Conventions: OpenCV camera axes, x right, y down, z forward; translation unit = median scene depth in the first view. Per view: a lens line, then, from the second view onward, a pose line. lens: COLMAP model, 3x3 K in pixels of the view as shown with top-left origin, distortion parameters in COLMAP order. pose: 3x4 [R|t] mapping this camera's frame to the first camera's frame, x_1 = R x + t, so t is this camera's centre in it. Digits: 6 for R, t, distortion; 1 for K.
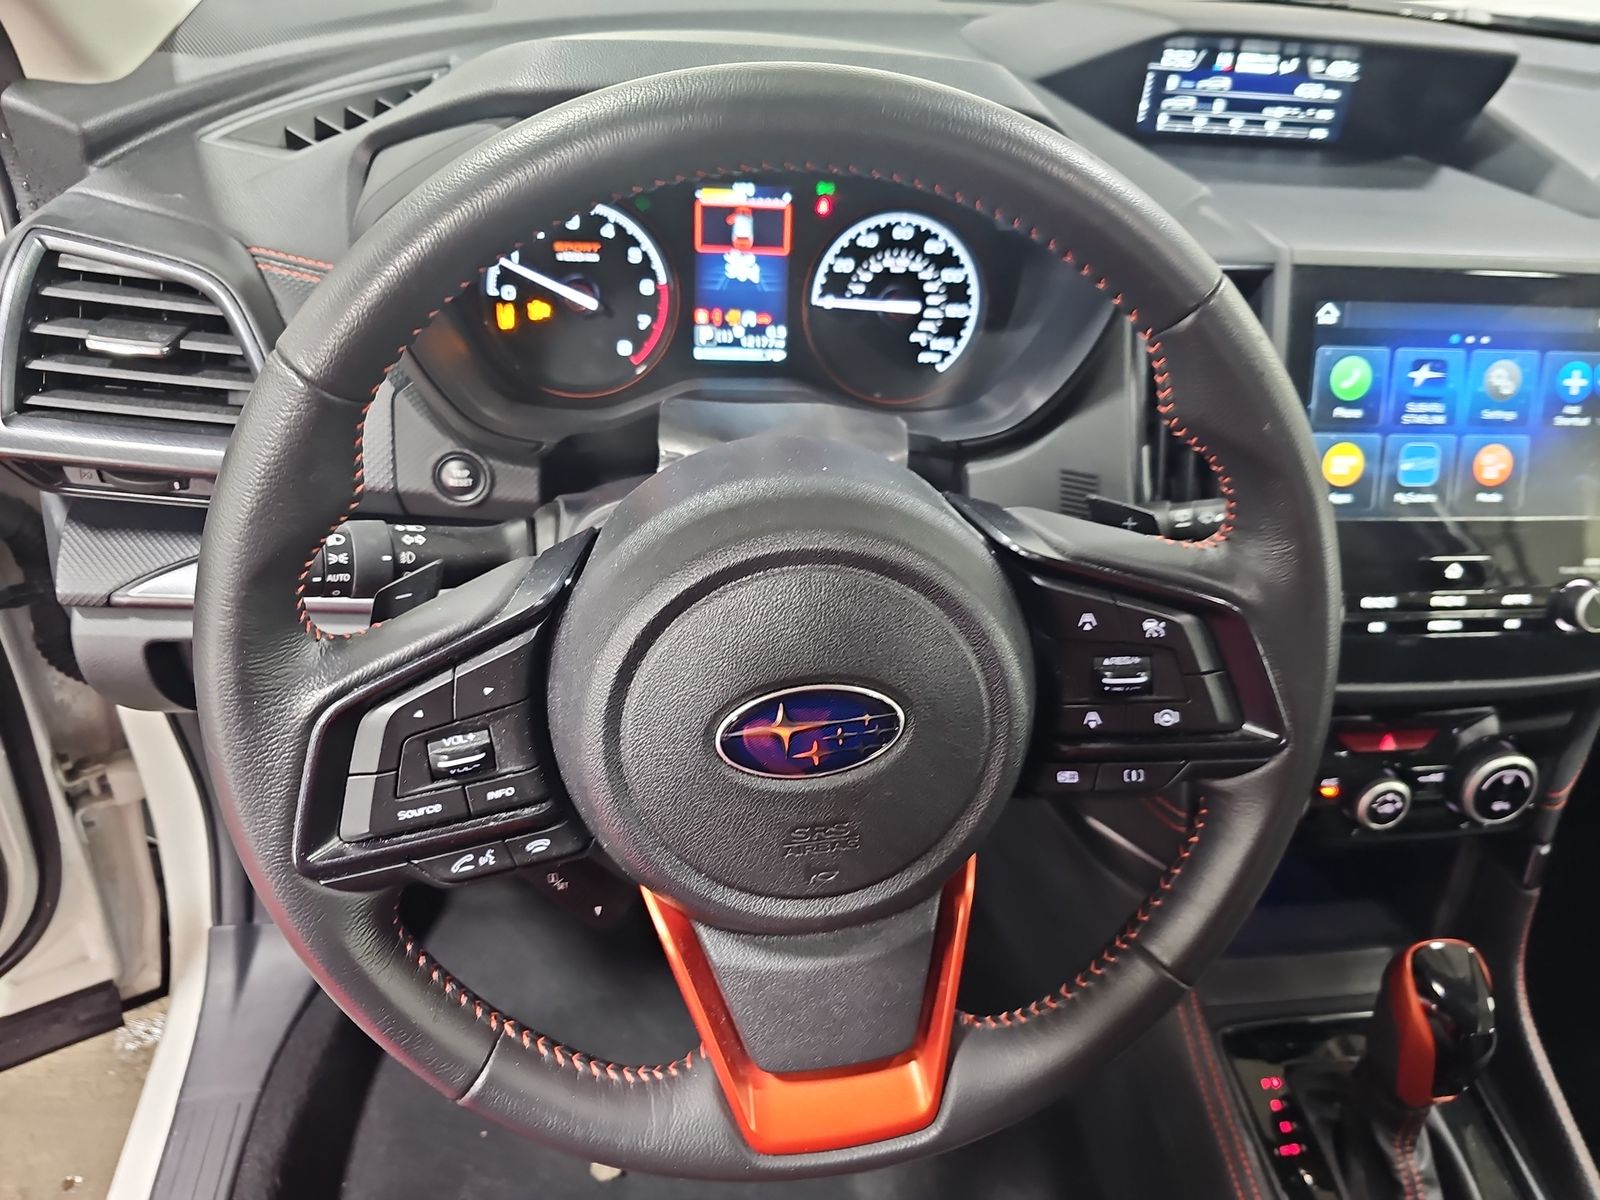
lens RADIAL K [[1046.9, 0, 805.6], [0, 1046.9, 597.0], [0, 0, 1]] dist [0.018386, -0.029993]
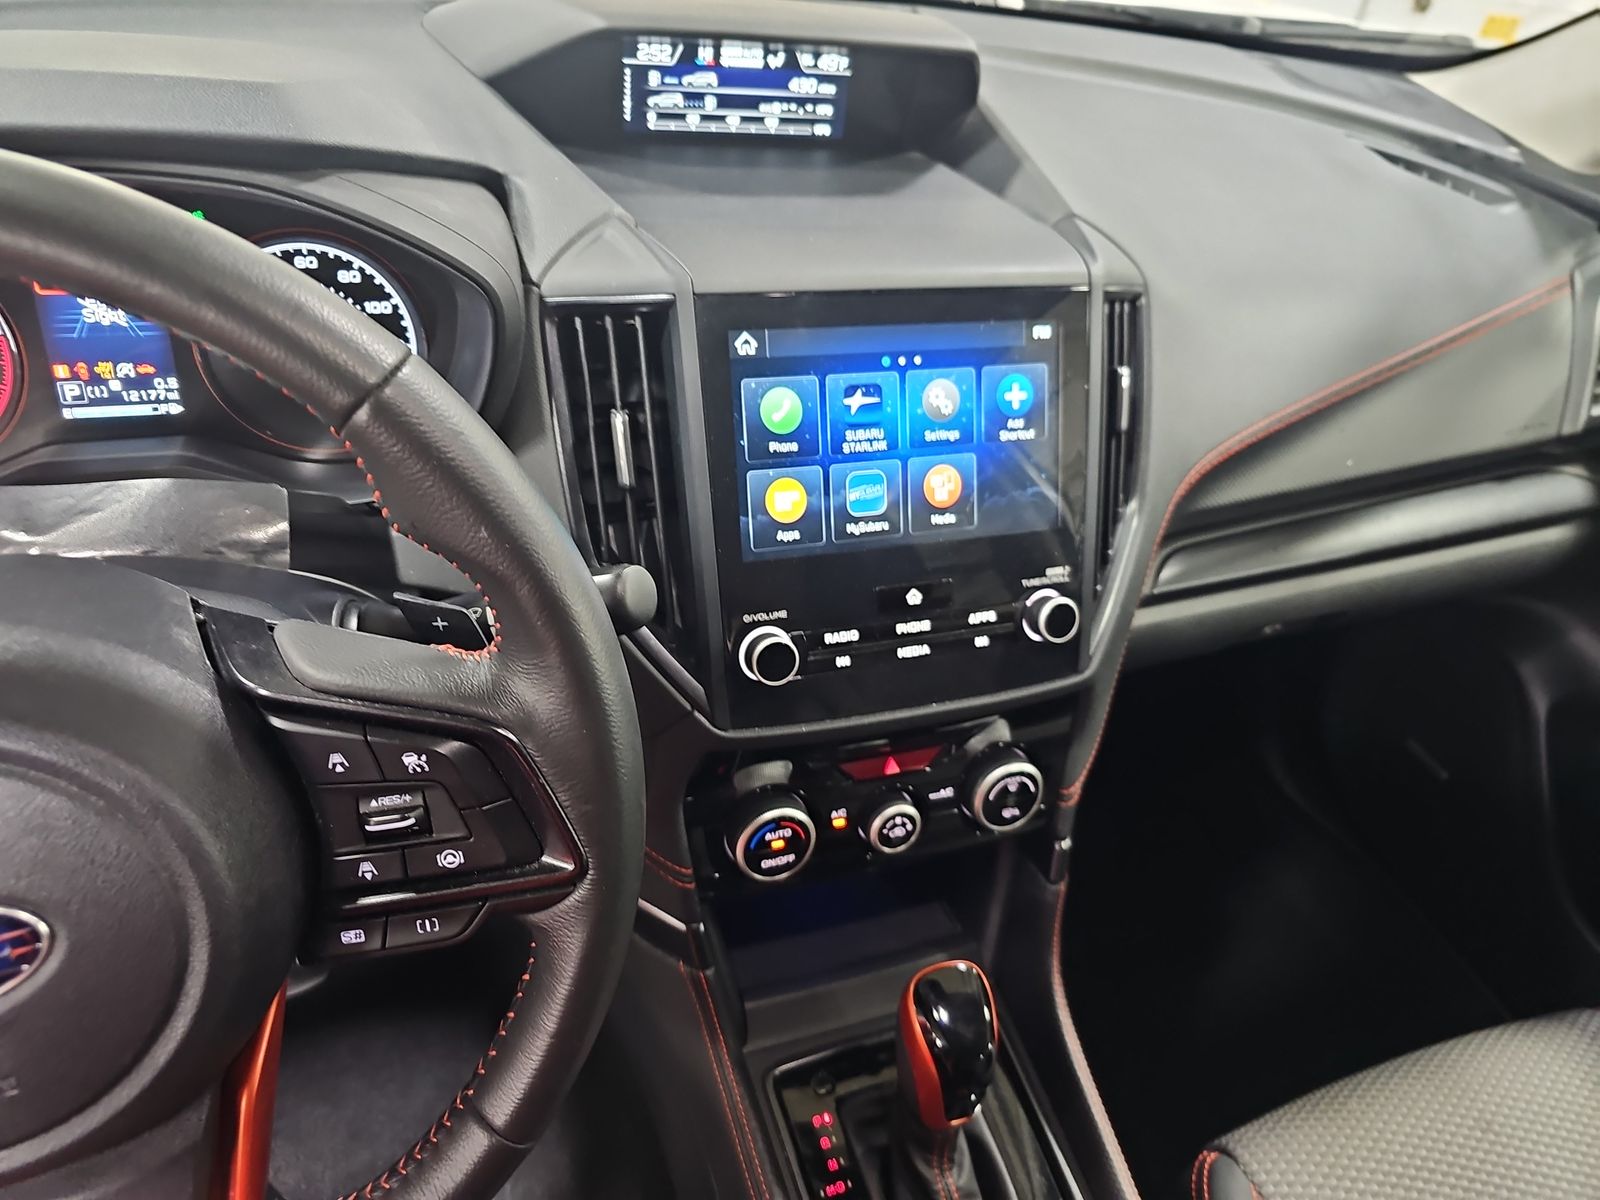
lens RADIAL K [[1046.9, 0, 799.0], [0, 1046.9, 596.7], [0, 0, 1]] dist [0.018386, -0.029993]
pose [[0.976803, -0.096348, 0.191242, 0.299030], [0.089944, 0.995065, 0.041906, -0.069637], [-0.194336, -0.023733, 0.980648, 0.057280]]
